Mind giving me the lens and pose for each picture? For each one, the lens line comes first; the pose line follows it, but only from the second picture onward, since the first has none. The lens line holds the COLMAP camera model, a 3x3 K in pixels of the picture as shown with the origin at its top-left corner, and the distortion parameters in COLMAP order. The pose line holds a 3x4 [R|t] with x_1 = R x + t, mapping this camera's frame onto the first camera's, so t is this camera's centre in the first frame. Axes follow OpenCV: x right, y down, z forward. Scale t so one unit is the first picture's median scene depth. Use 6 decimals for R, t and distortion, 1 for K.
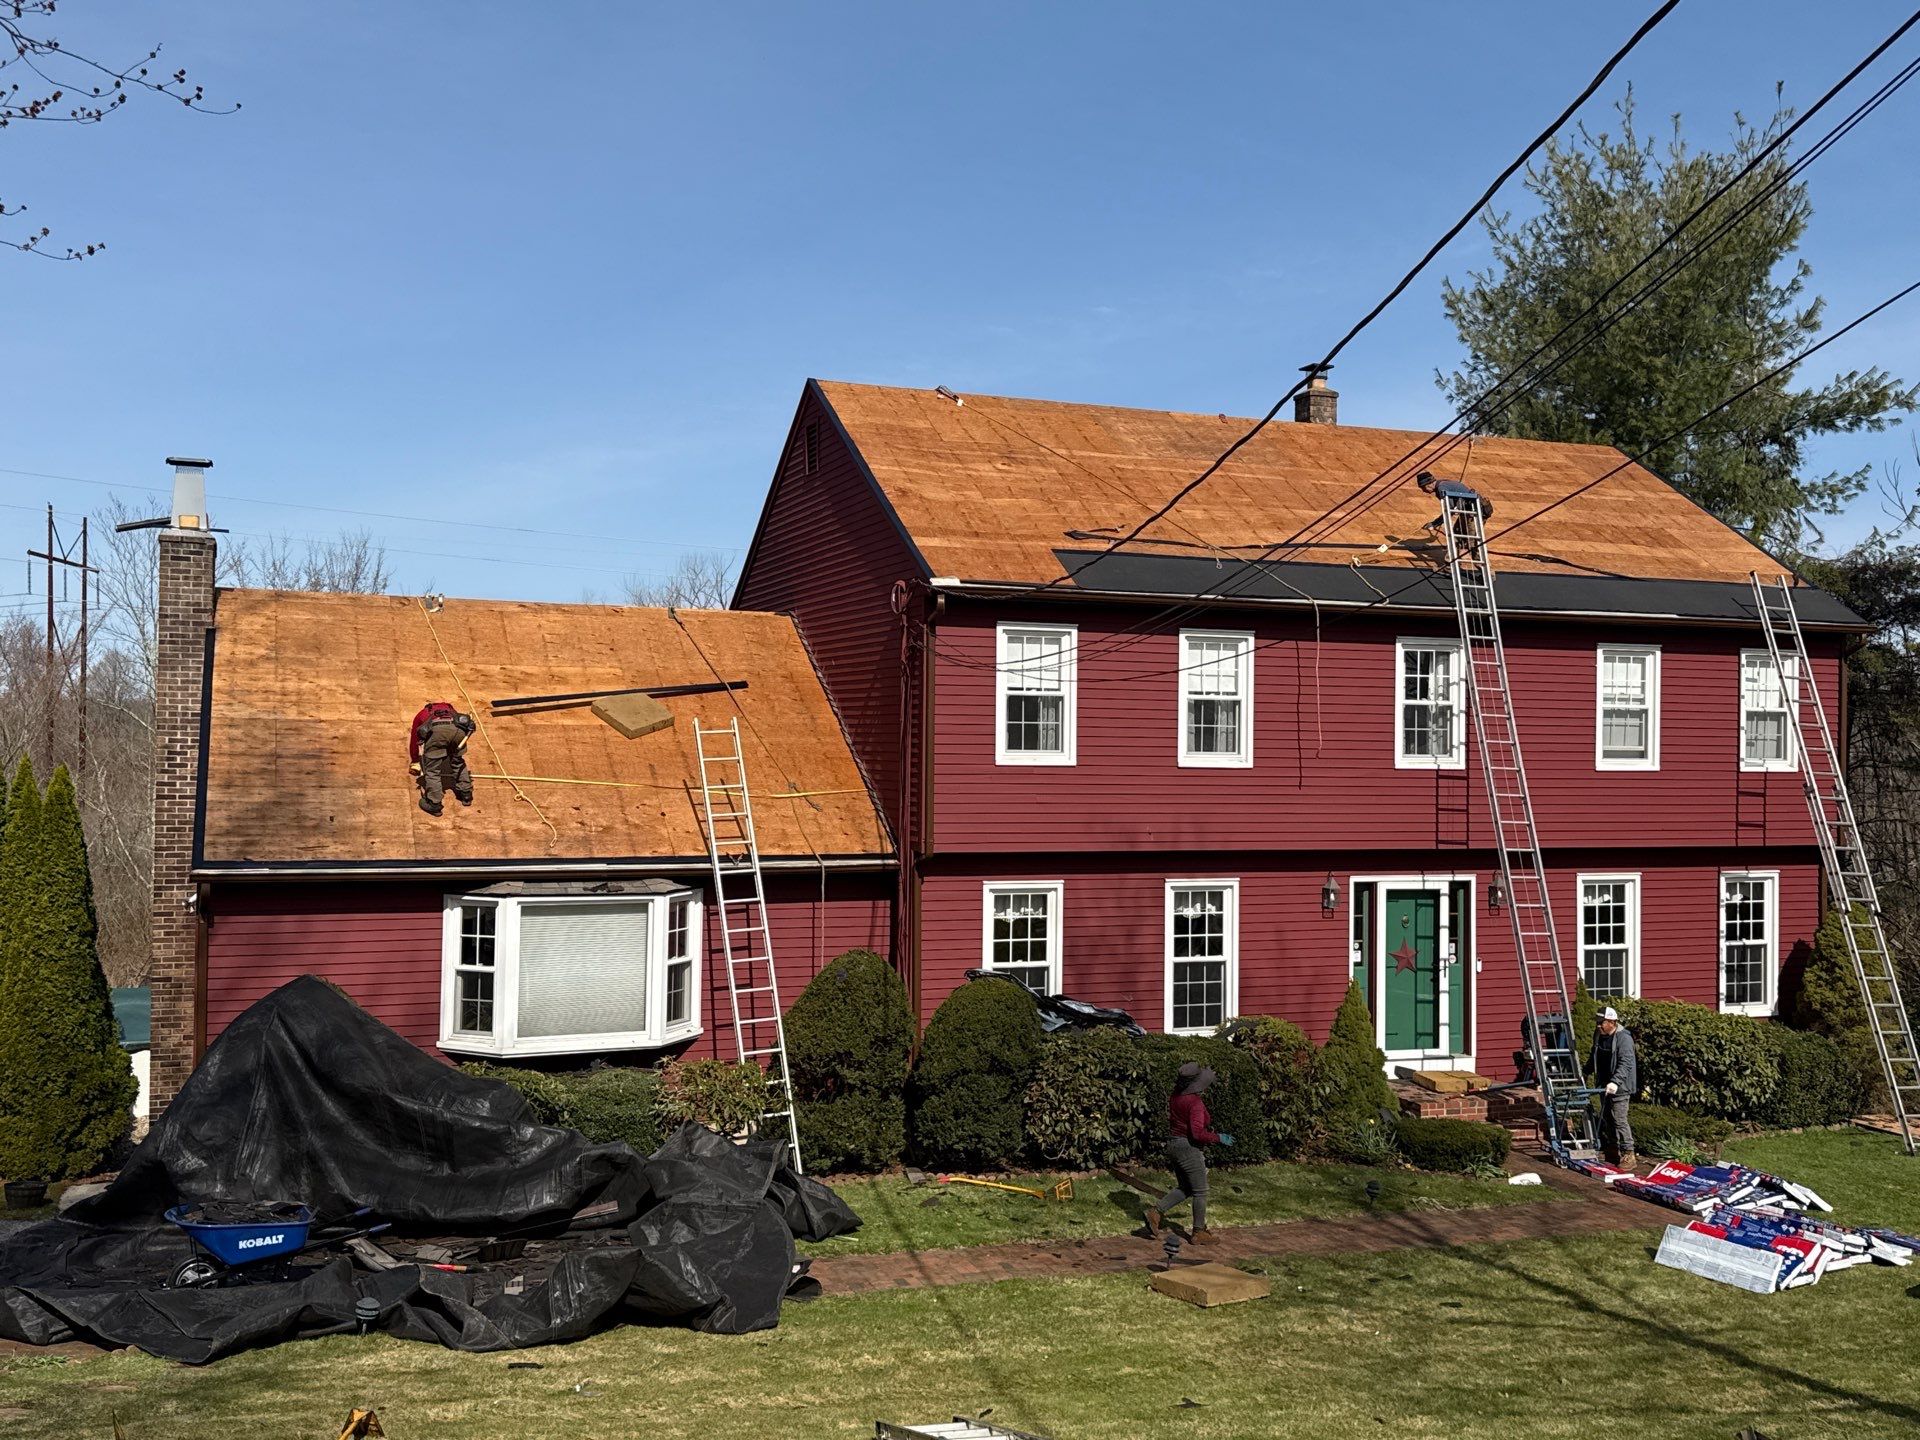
lens RADIAL K [[1841.3, 0, 952.5], [0, 1841.3, 717.2], [0, 0, 1]] dist [0.036155, 0.000000]
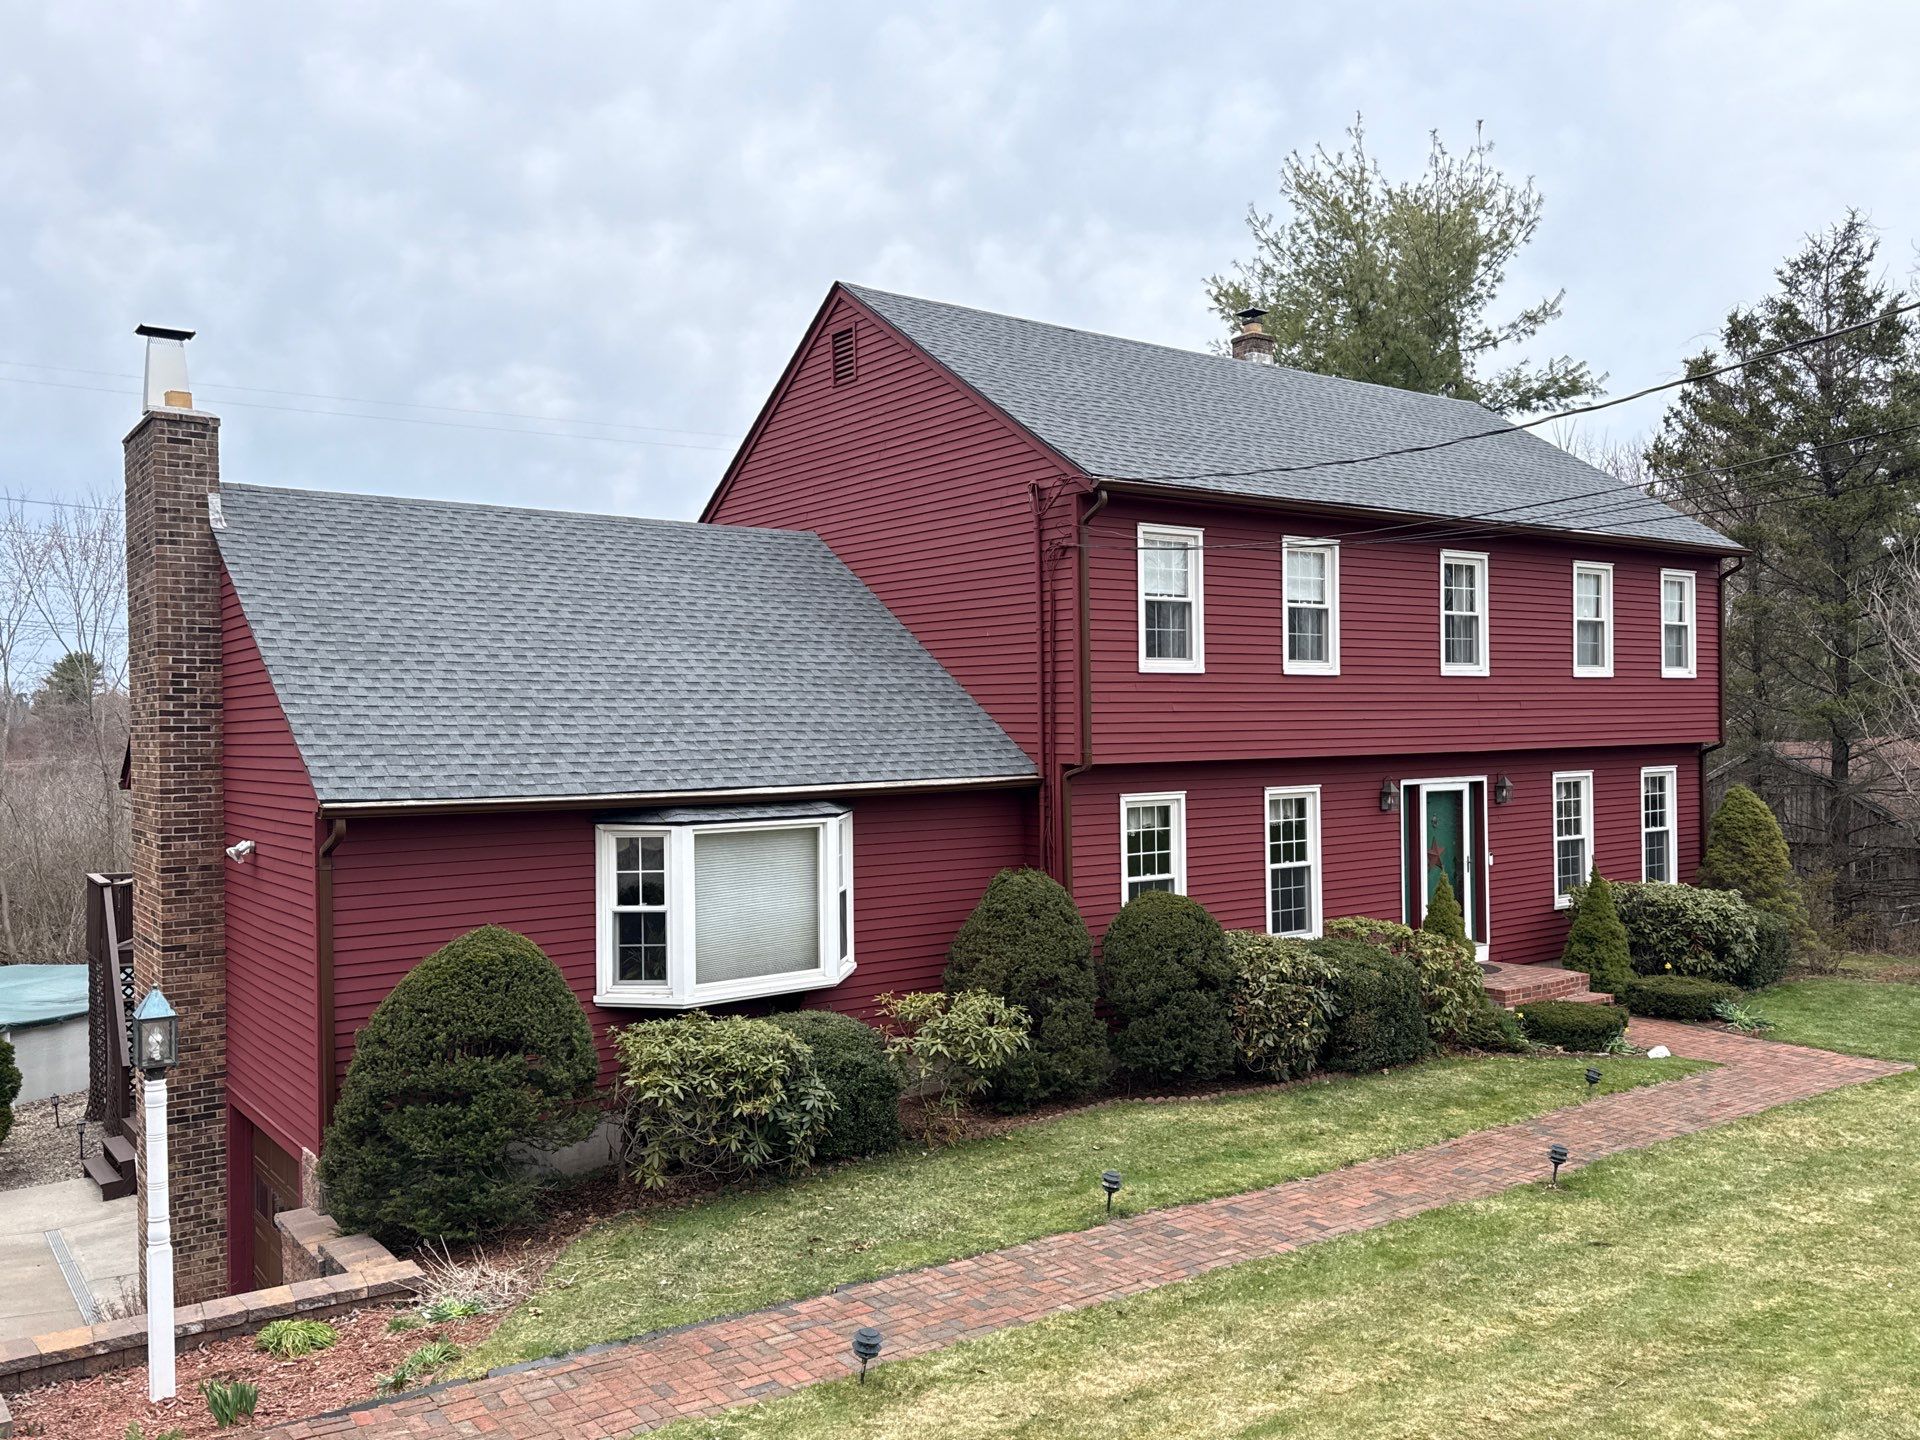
lens RADIAL K [[1522.1, 0, 959.0], [0, 1522.1, 725.0], [0, 0, 1]] dist [0.054855, -0.039133]
pose [[0.962479, -0.023927, 0.270301, -0.259110], [0.018450, 0.999570, 0.022784, 0.030610], [-0.270730, -0.016942, 0.962506, 0.230823]]
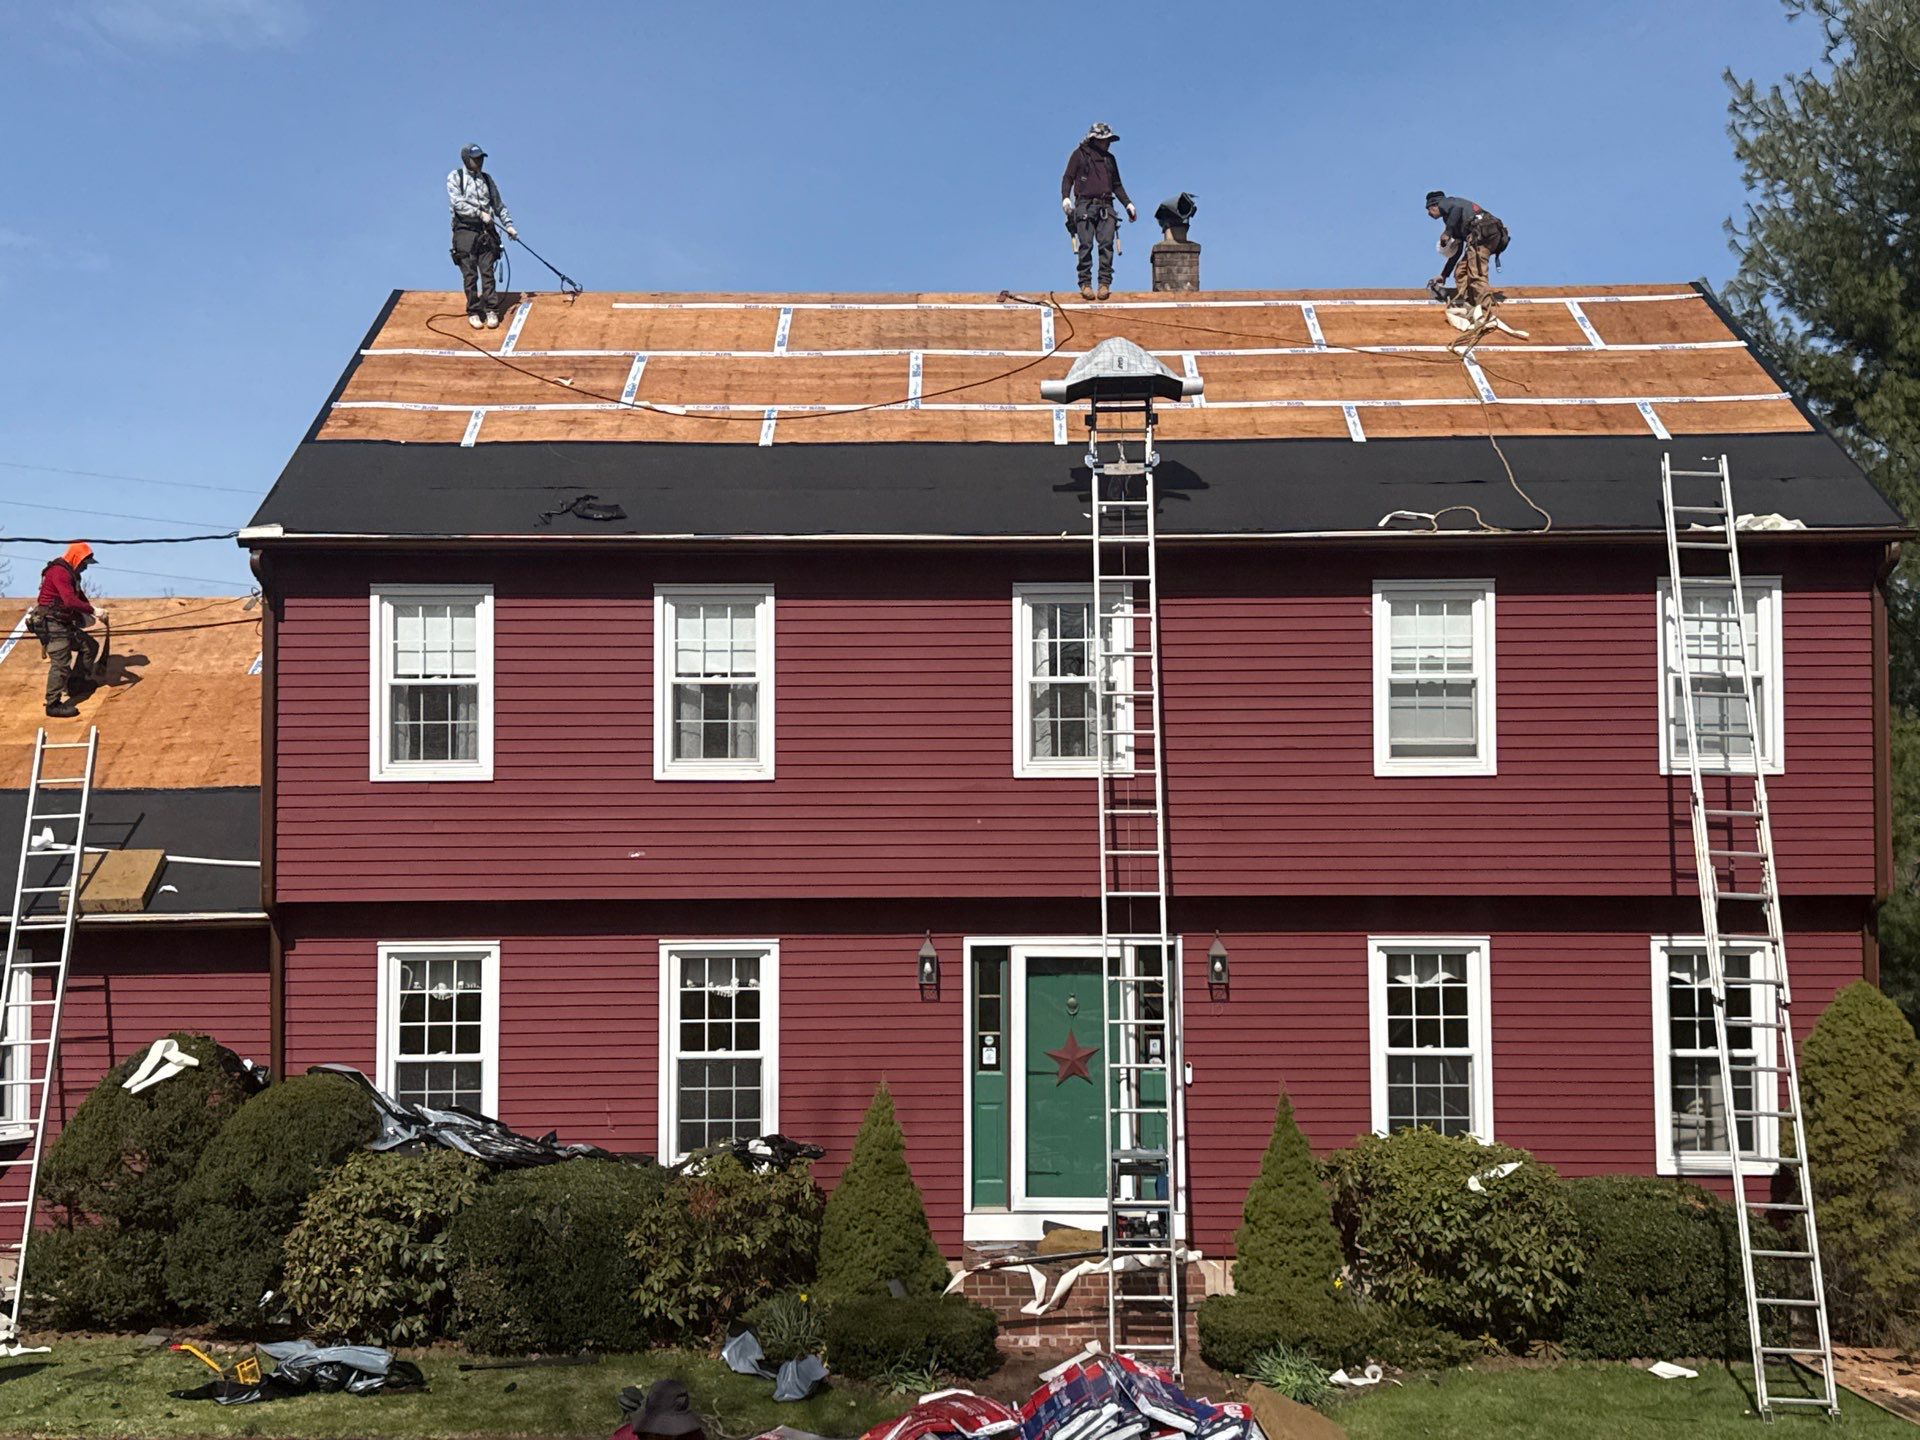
lens RADIAL K [[2205.9, 0, 955.7], [0, 2205.9, 738.6], [0, 0, 1]] dist [0.094115, 0.000000]
pose [[0.935878, -0.027246, -0.351268, 0.499547], [0.022036, 0.999580, -0.018824, 0.027930], [0.351634, 0.009876, 0.936086, 0.233718]]
